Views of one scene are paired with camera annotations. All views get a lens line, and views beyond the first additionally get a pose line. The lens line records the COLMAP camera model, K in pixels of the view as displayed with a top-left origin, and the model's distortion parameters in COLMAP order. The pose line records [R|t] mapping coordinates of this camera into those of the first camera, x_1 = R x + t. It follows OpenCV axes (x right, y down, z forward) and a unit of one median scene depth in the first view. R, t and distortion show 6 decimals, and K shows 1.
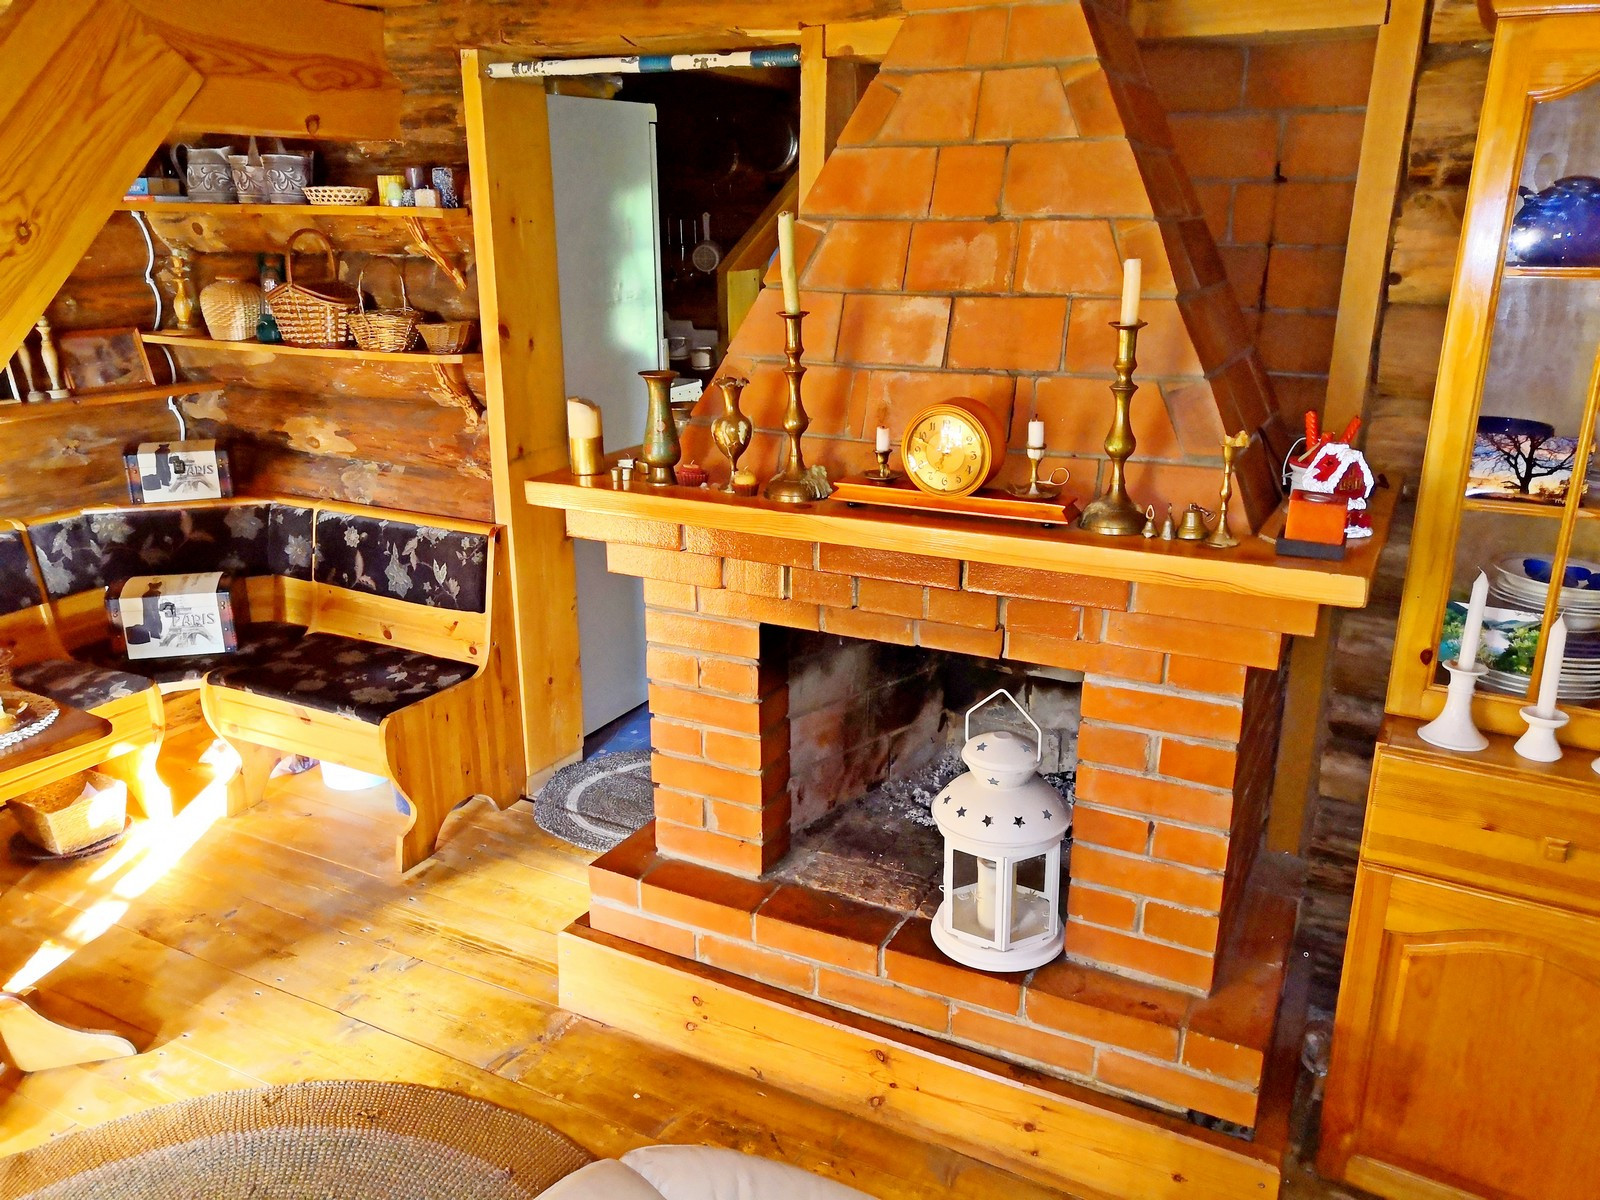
lens RADIAL K [[1226.4, 0, 797.1], [0, 1226.4, 600.4], [0, 0, 1]] dist [0.001106, 0.022619]
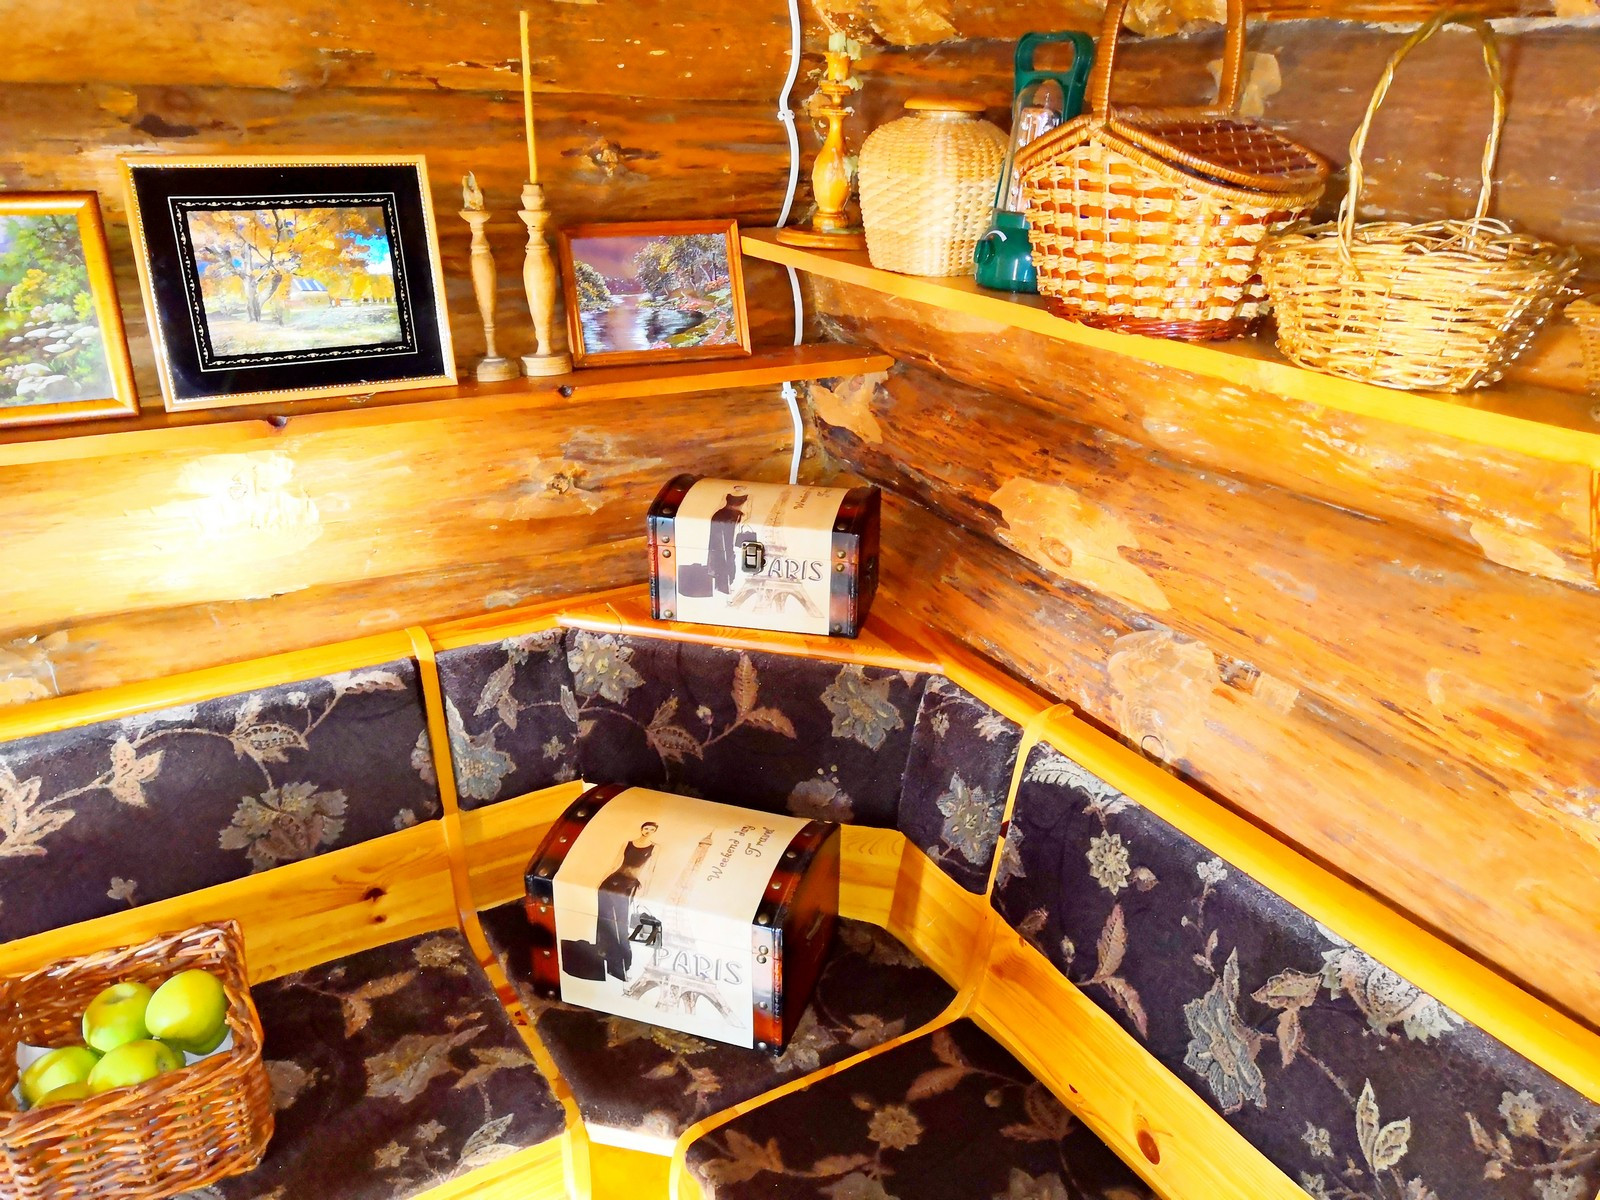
lens RADIAL K [[1226.4, 0, 800.2], [0, 1226.4, 598.1], [0, 0, 1]] dist [0.001106, 0.022619]
pose [[0.845035, 0.218182, -0.488172, -0.279329], [-0.172862, 0.975411, 0.136721, -0.158349], [0.505998, -0.031148, 0.861972, 0.645049]]
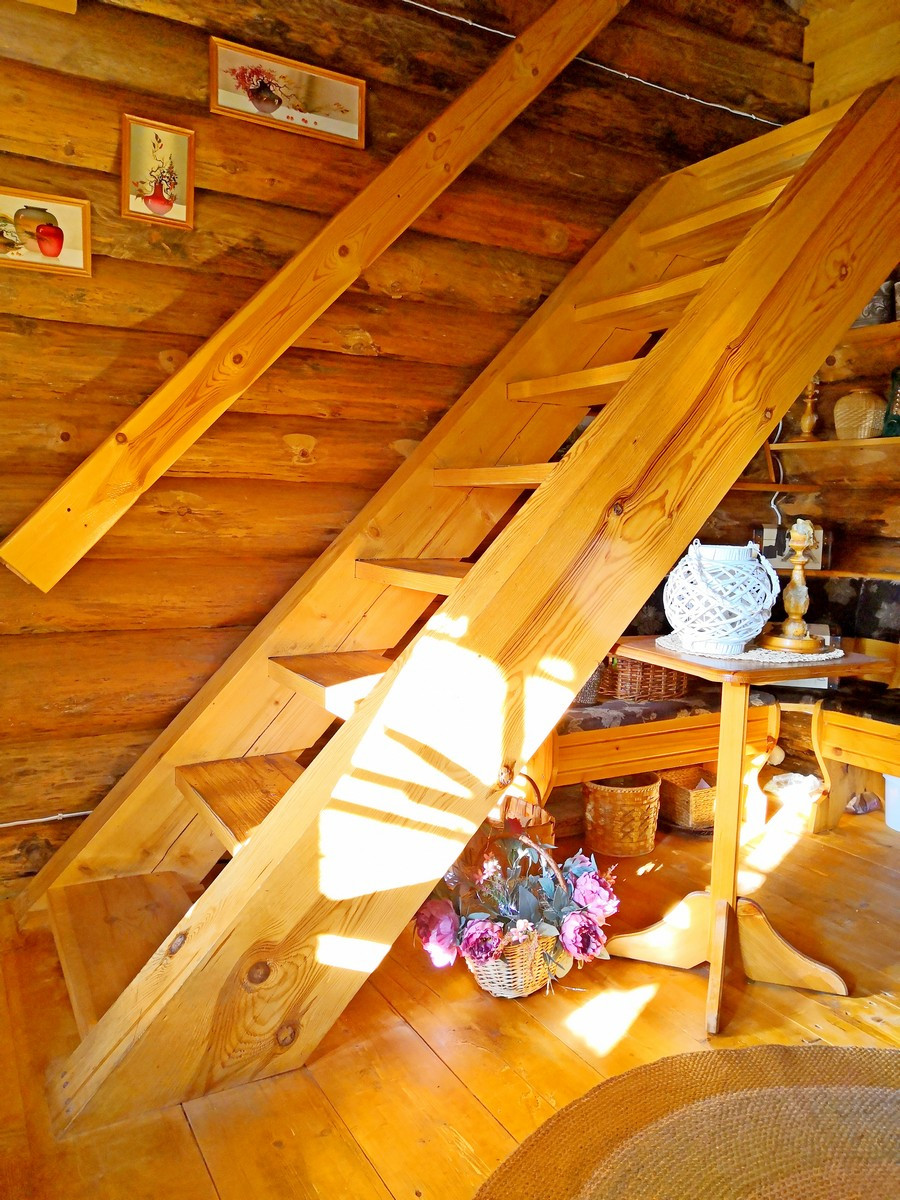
lens RADIAL K [[919.8, 0, 451.4], [0, 919.8, 607.9], [0, 0, 1]] dist [0.001106, 0.022619]
pose [[0.840357, 0.070588, -0.537418, -0.294725], [-0.177491, 0.972657, -0.149787, 0.157410], [0.512150, 0.221261, 0.829907, 0.075234]]
